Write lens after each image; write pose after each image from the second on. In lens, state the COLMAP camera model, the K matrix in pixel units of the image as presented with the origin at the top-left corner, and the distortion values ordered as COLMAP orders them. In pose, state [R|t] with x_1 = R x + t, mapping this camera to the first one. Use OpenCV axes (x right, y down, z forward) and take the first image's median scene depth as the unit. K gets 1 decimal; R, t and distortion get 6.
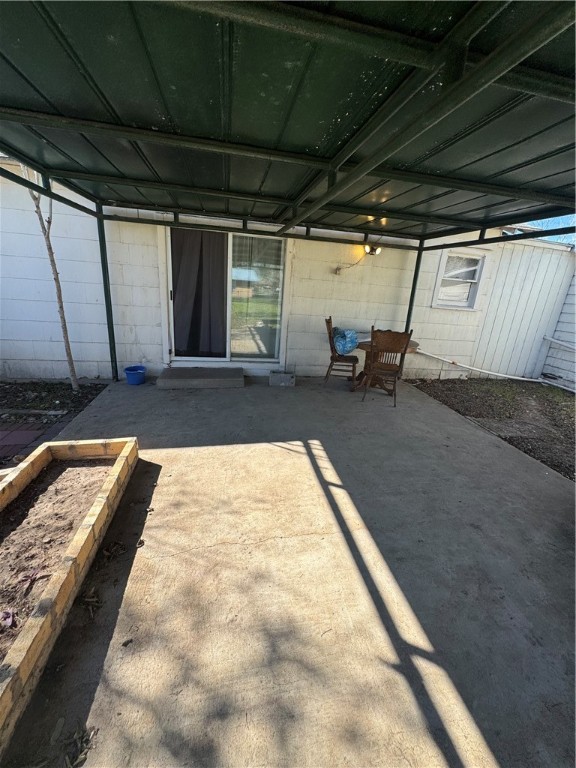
lens RADIAL K [[310.1, 0, 289.3], [0, 310.1, 385.4], [0, 0, 1]] dist [0.000781, -0.000461]
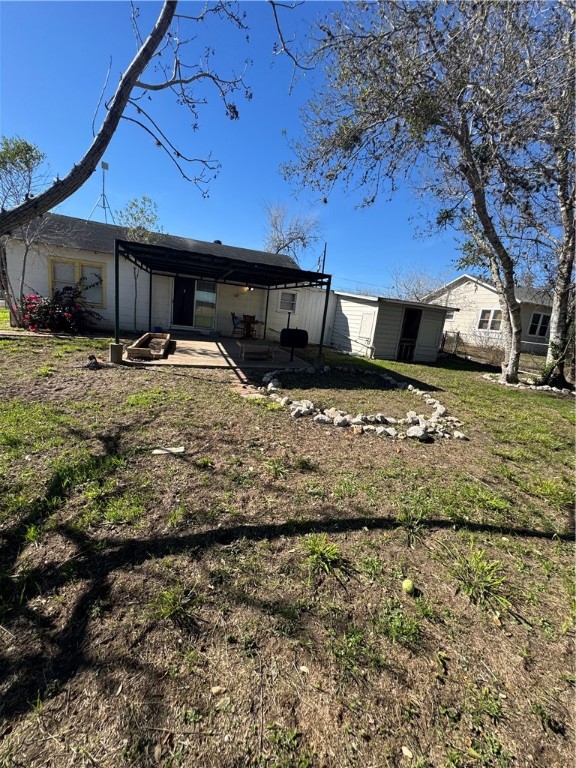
lens RADIAL K [[310.1, 0, 288.6], [0, 310.1, 383.8], [0, 0, 1]] dist [0.000781, -0.000461]
pose [[0.993076, 0.016955, 0.116247, 0.322080], [-0.008082, 0.997046, -0.076374, 0.631482], [-0.117199, 0.074906, 0.990279, -1.758714]]
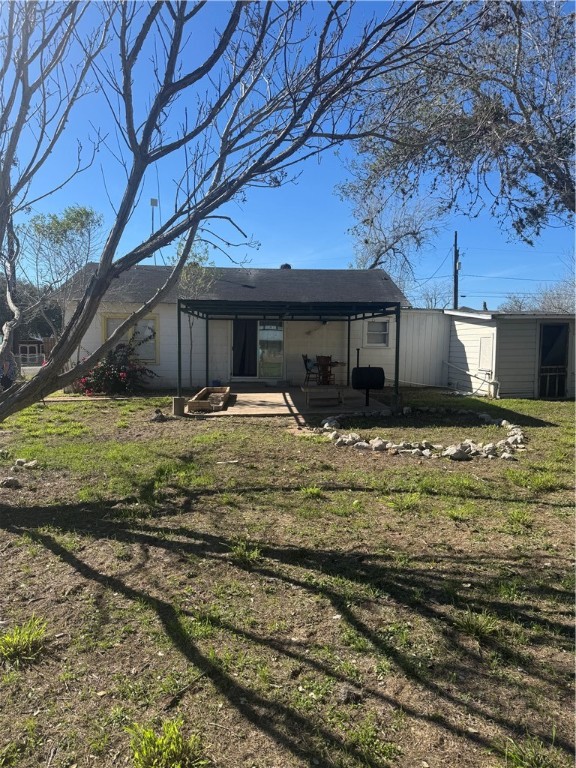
lens RADIAL K [[540.3, 0, 284.4], [0, 540.3, 388.9], [0, 0, 1]] dist [0.106791, -0.001124]
pose [[0.987055, -0.047796, -0.153093, 0.573489], [0.011549, 0.973265, -0.229394, 0.897216], [0.159964, 0.224656, 0.961218, -2.634692]]
